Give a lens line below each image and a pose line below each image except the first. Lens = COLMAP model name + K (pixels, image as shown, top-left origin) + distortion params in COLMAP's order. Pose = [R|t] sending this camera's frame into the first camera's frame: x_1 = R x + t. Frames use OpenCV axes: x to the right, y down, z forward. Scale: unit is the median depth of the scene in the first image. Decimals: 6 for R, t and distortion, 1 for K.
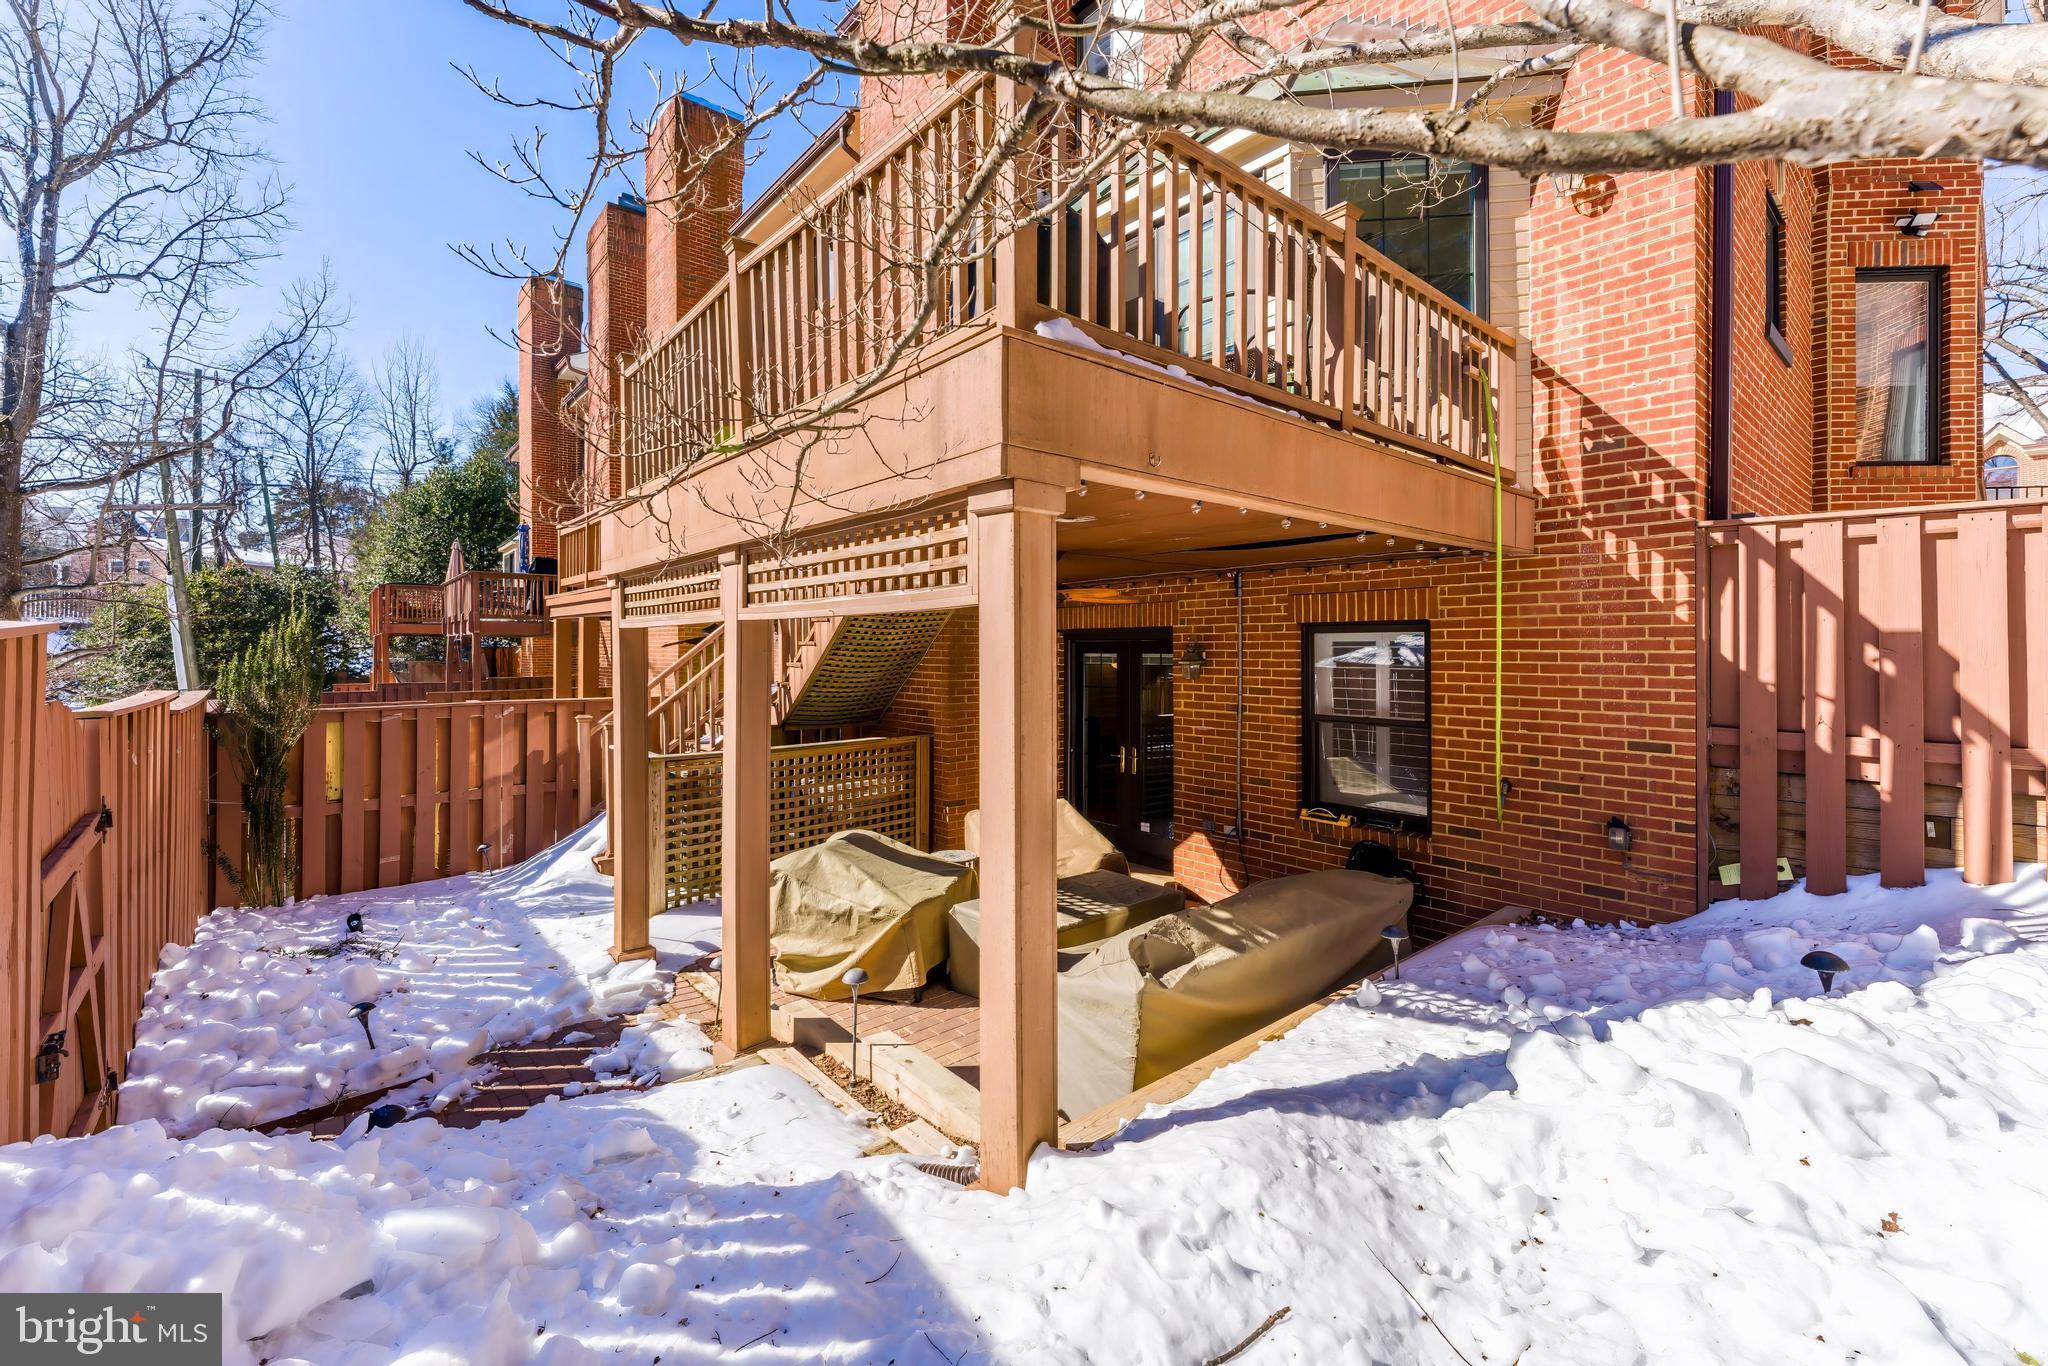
lens RADIAL K [[837.5, 0, 1029.3], [0, 837.5, 643.6], [0, 0, 1]] dist [0.001011, -0.000123]
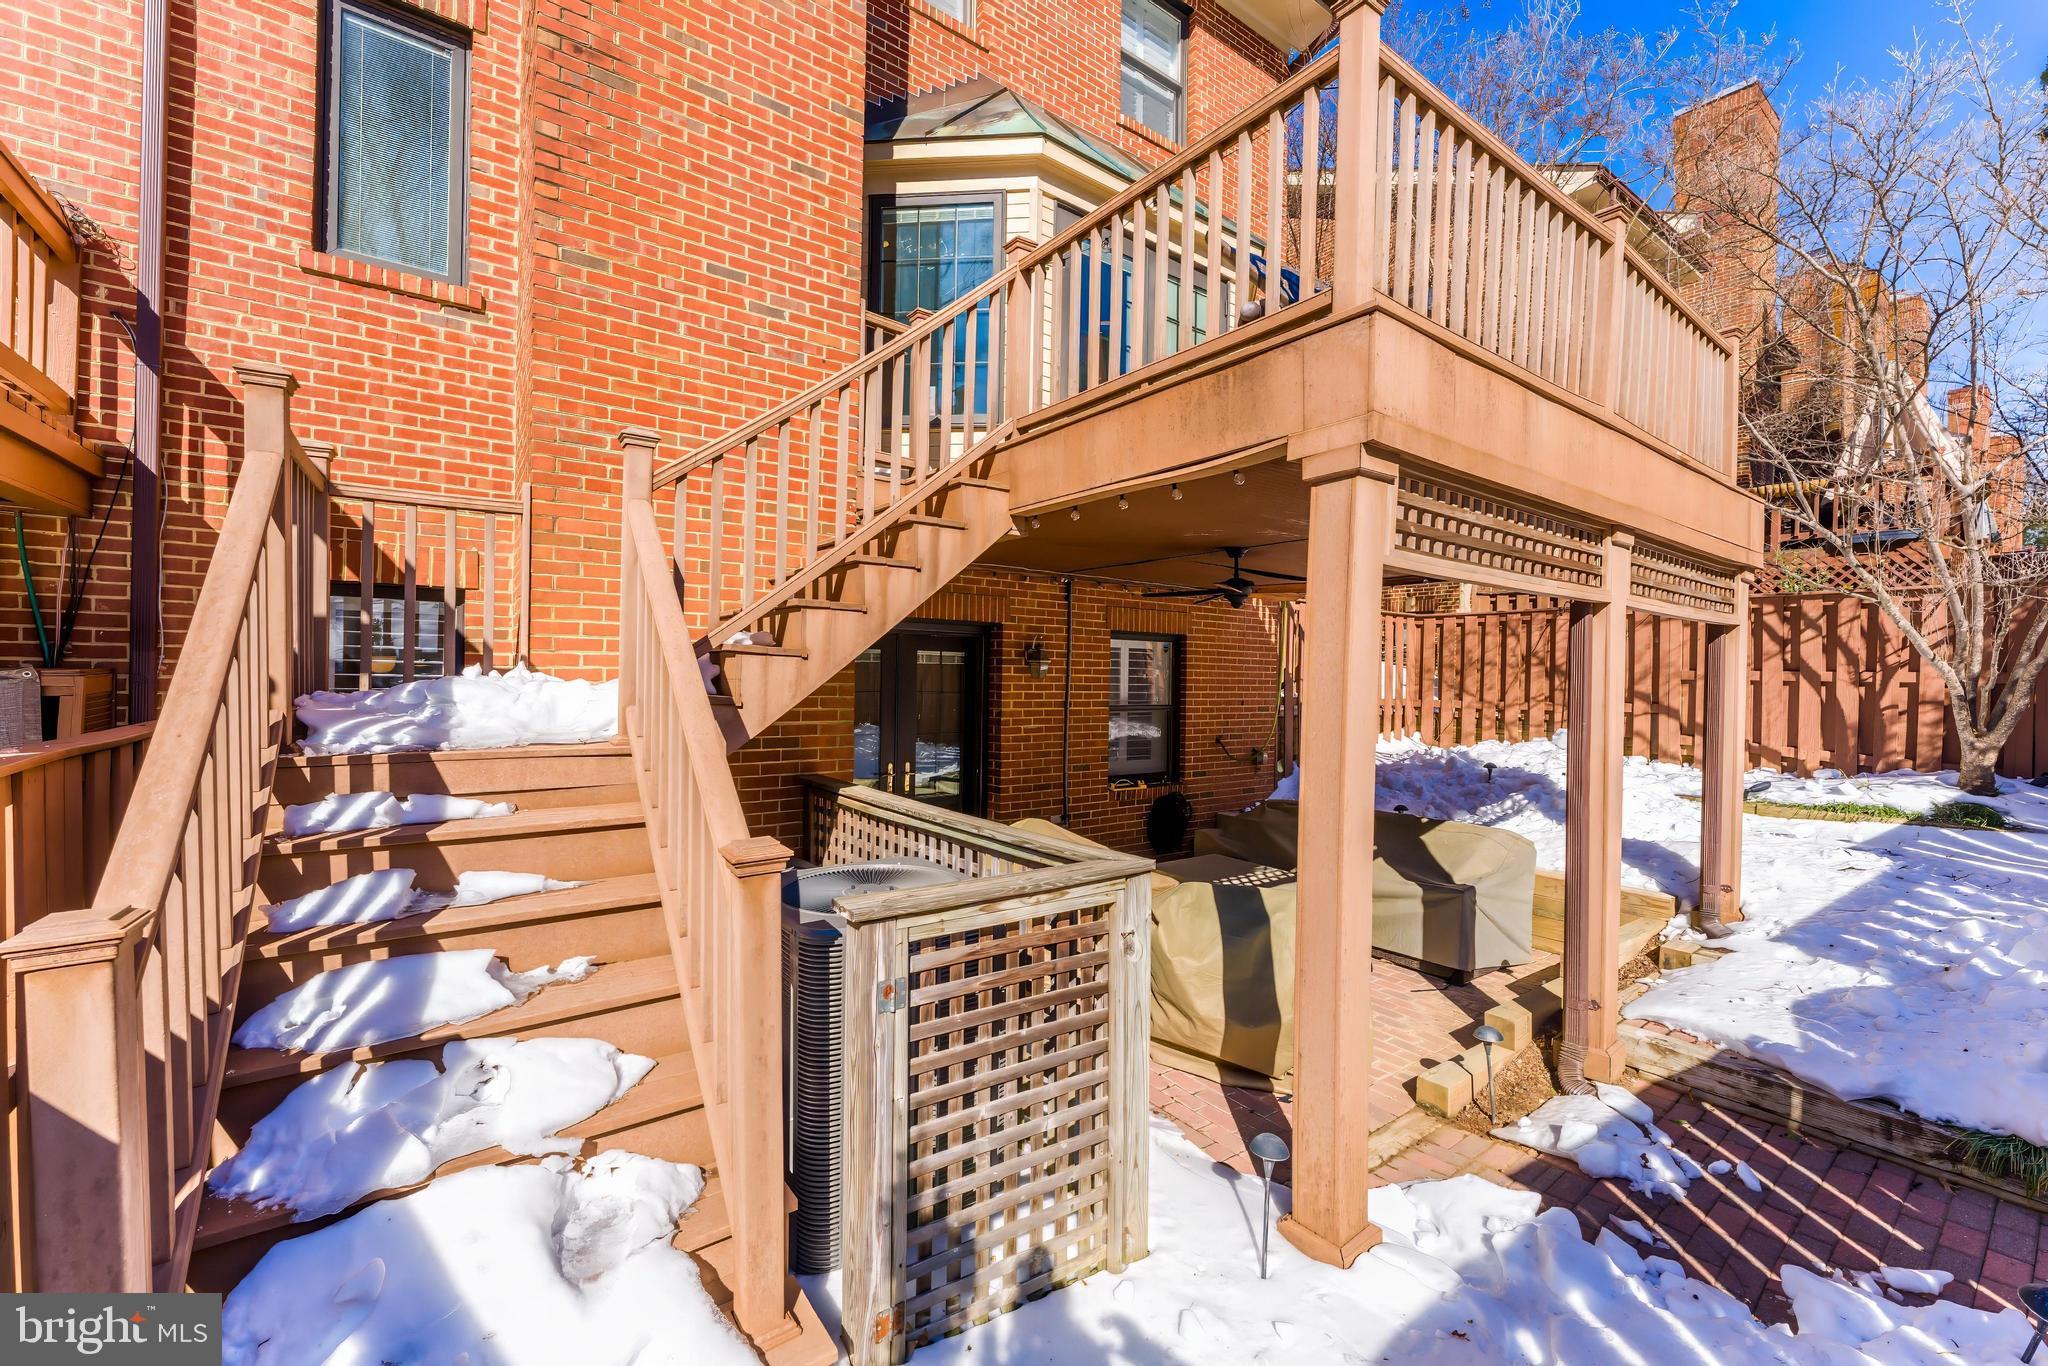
lens RADIAL K [[820.9, 0, 1029.4], [0, 820.9, 680.7], [0, 0, 1]] dist [0.001780, -0.000422]
pose [[0.072937, -0.003414, 0.997331, -1.365825], [-0.022925, 0.999724, 0.005098, 0.071107], [-0.997073, -0.023235, 0.072839, 1.628466]]
